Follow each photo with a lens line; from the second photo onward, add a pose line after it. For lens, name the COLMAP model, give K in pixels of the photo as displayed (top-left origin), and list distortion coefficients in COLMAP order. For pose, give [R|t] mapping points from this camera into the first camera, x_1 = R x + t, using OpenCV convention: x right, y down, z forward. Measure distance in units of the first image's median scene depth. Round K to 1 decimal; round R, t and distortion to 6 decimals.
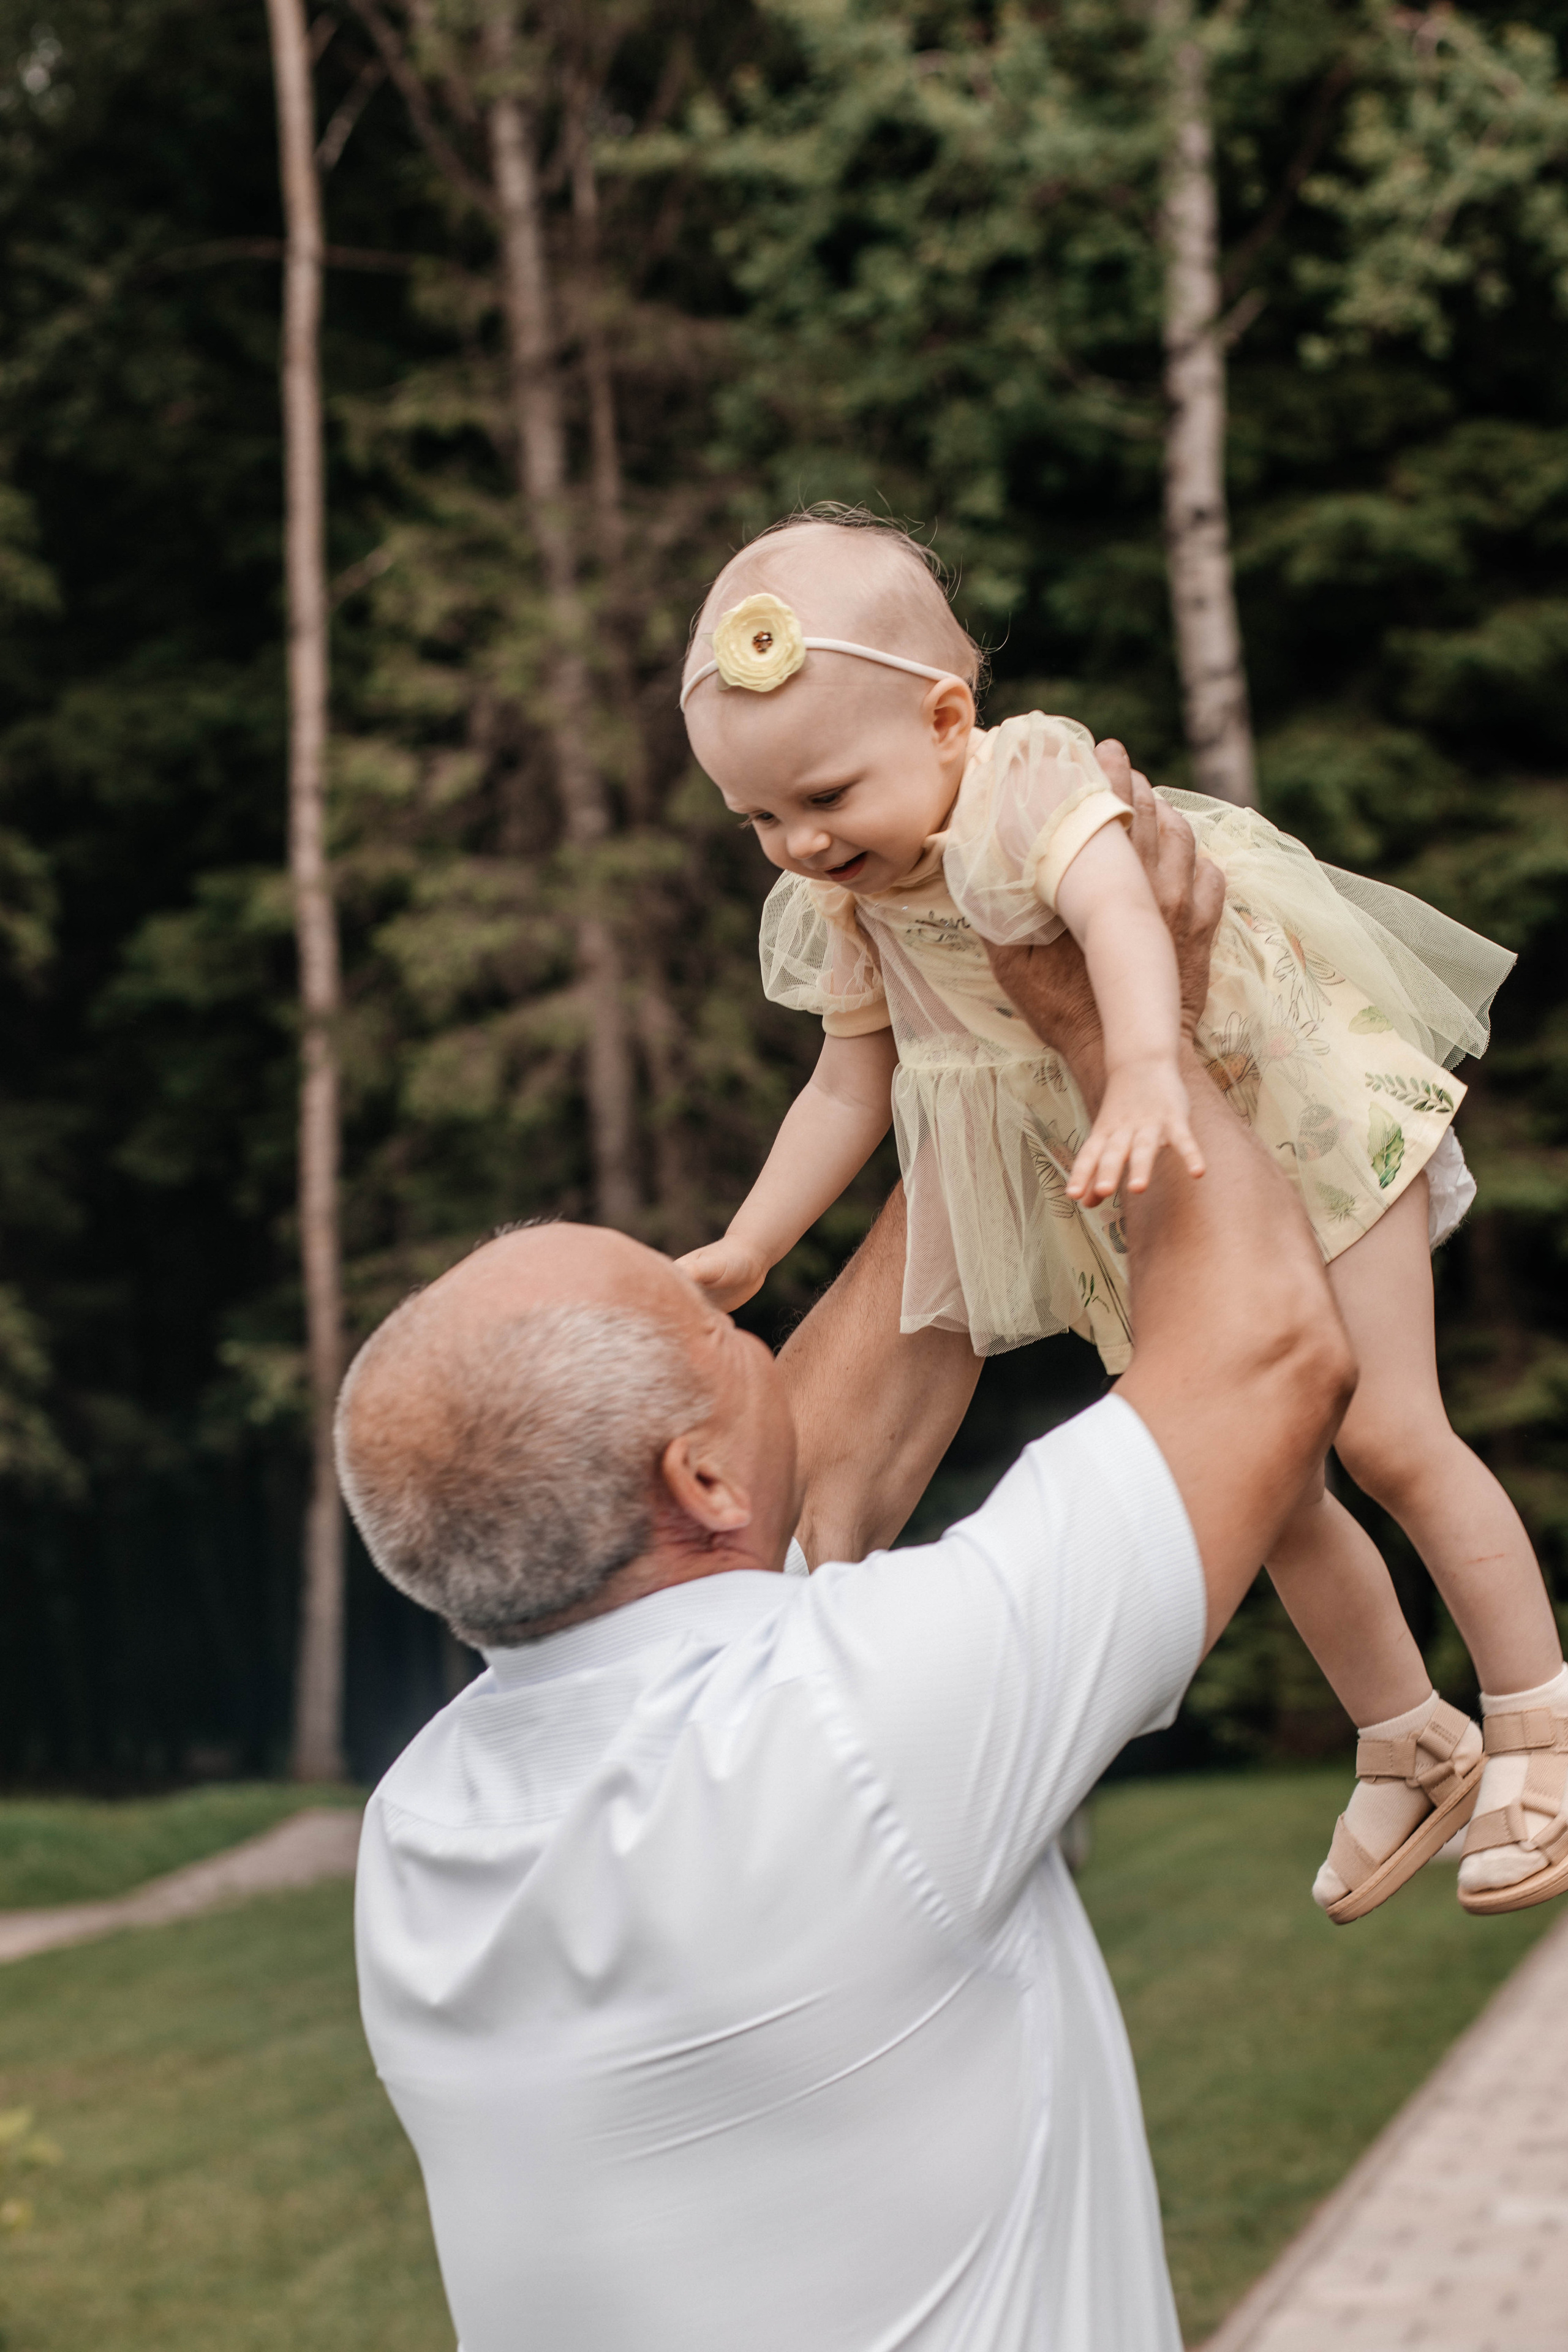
lens RADIAL K [[5759.7, 0, 932.1], [0, 5759.7, 1176.2], [0, 0, 1]] dist [-0.111213, -1.076568]
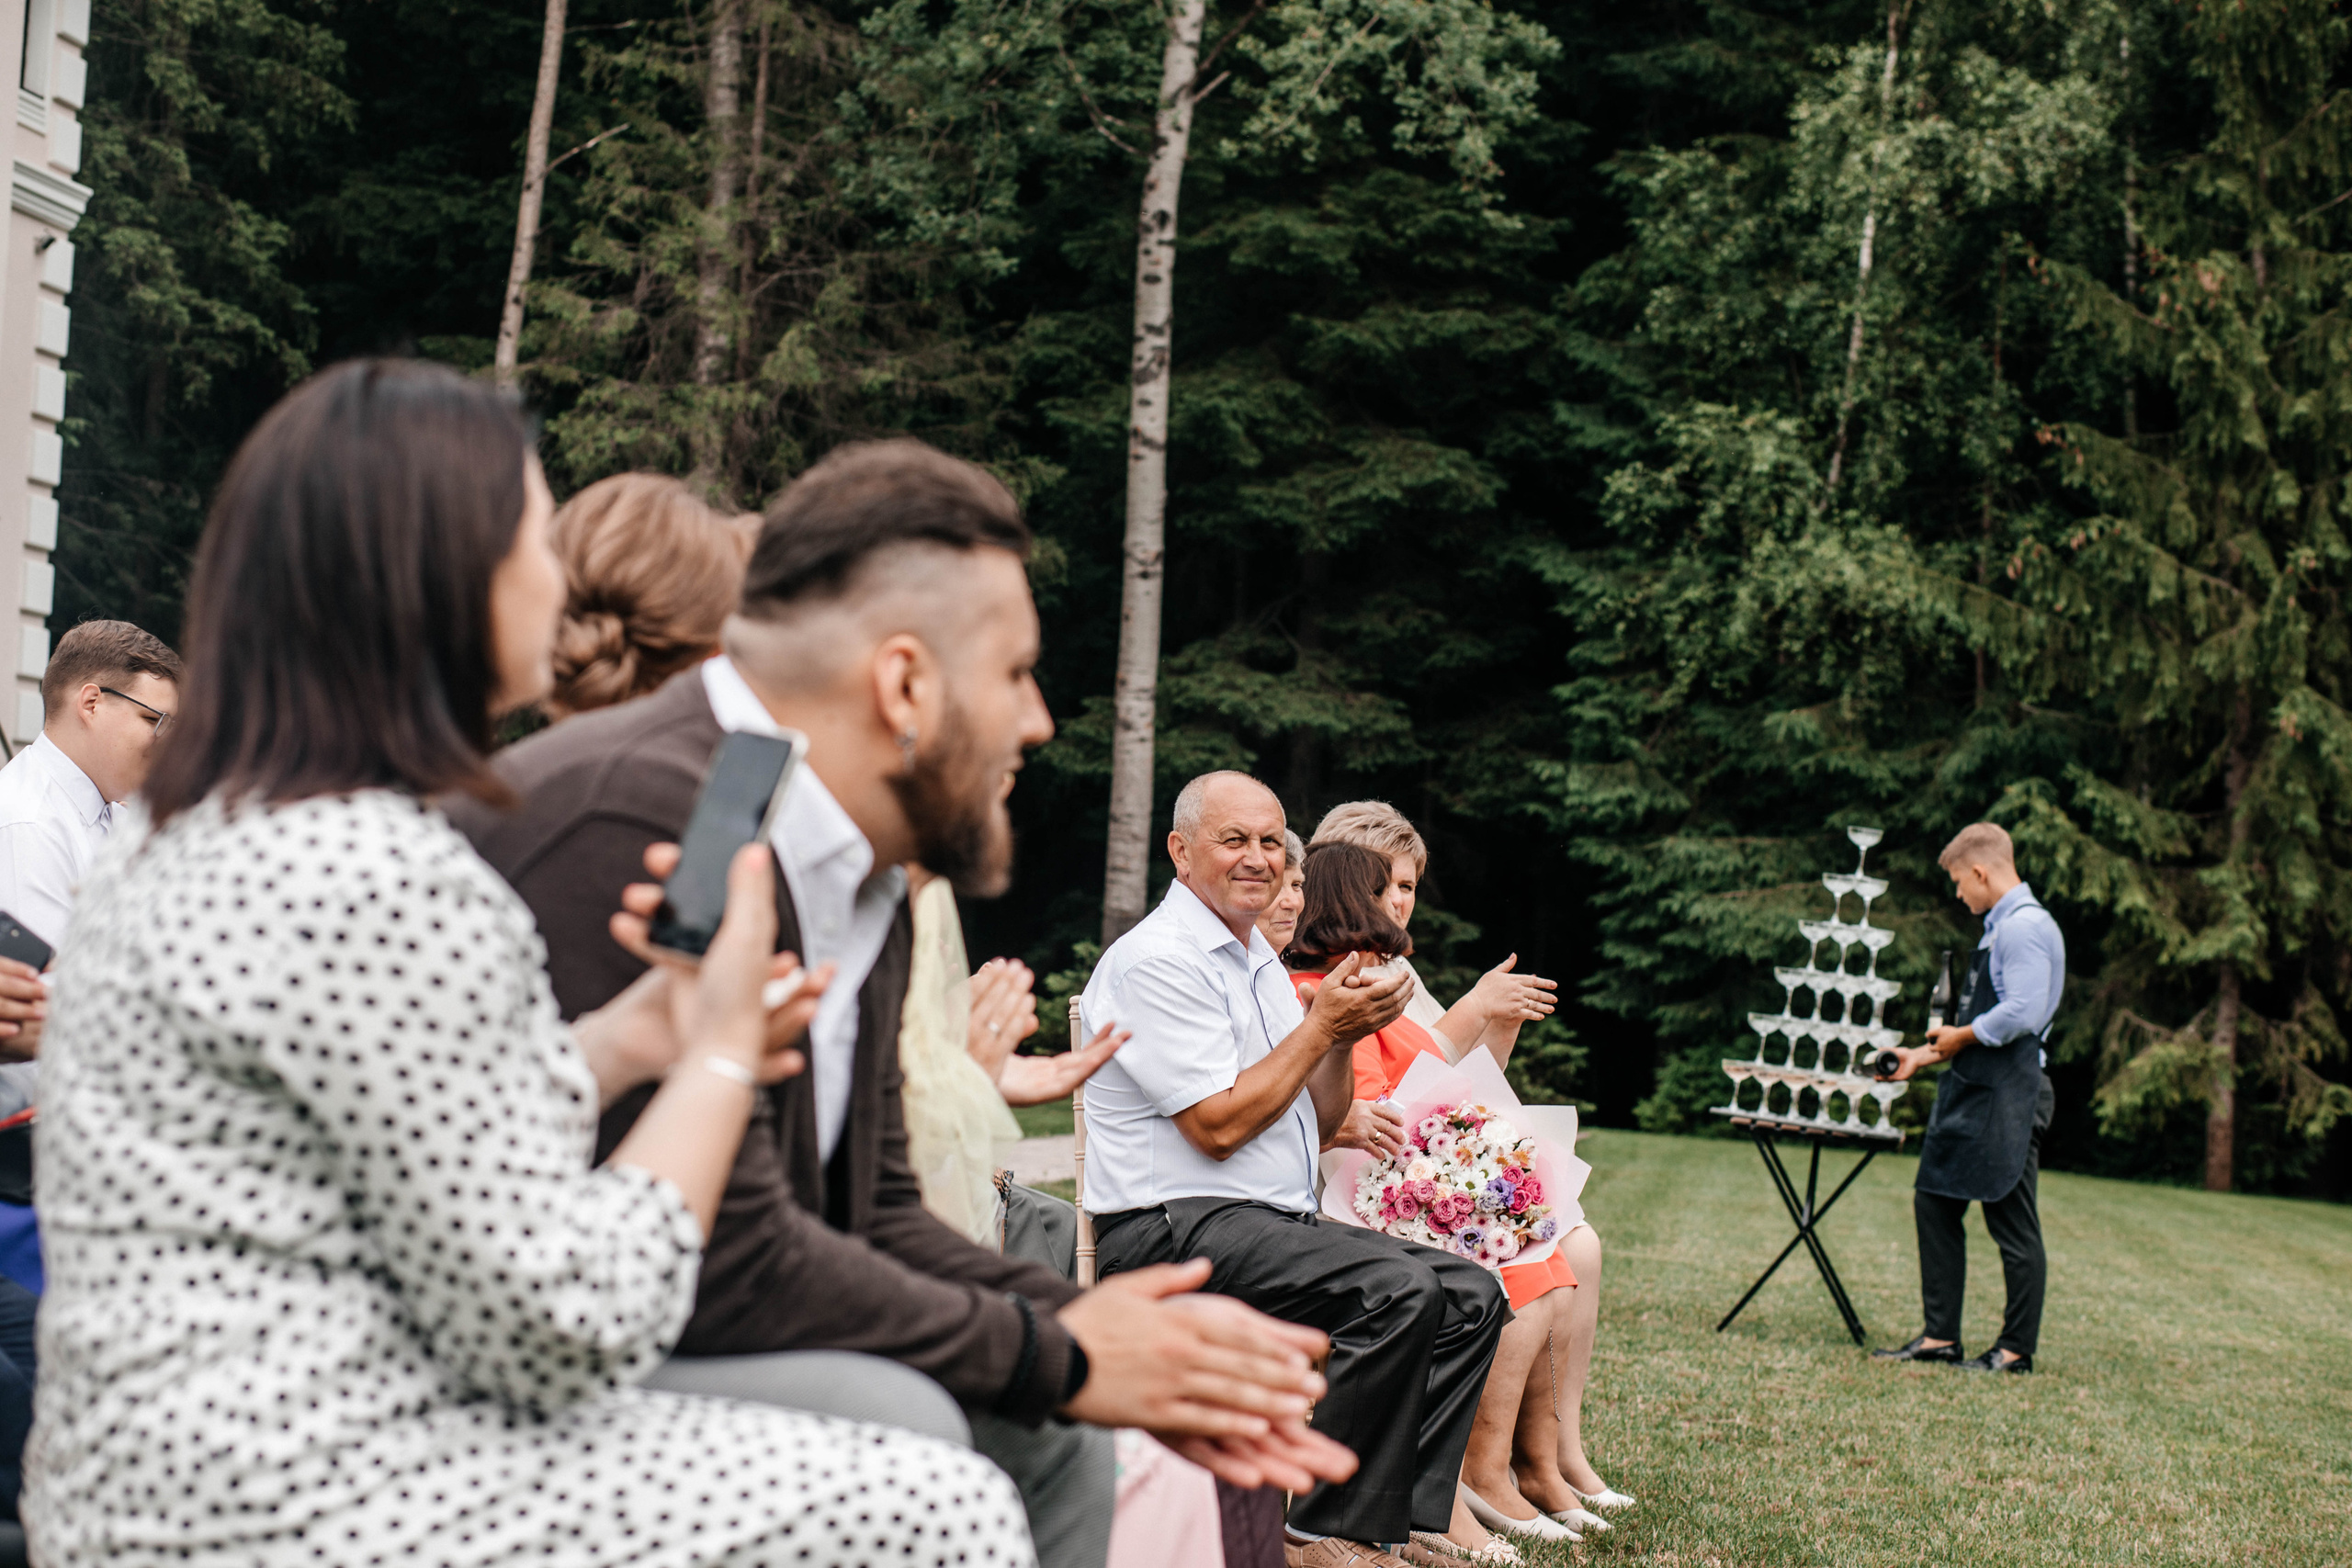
lens RADIAL K [[5759.1, 0, 1176.0], [0, 5759.1, 784.0], [0, 0, 1]] dist [-0.111213, -1.076568]
pose [[0.986997, 0.158430, 0.027149, 0.034238], [-0.159265, 0.986719, 0.031950, -0.022625], [-0.021726, -0.035858, 0.999121, -0.448416]]
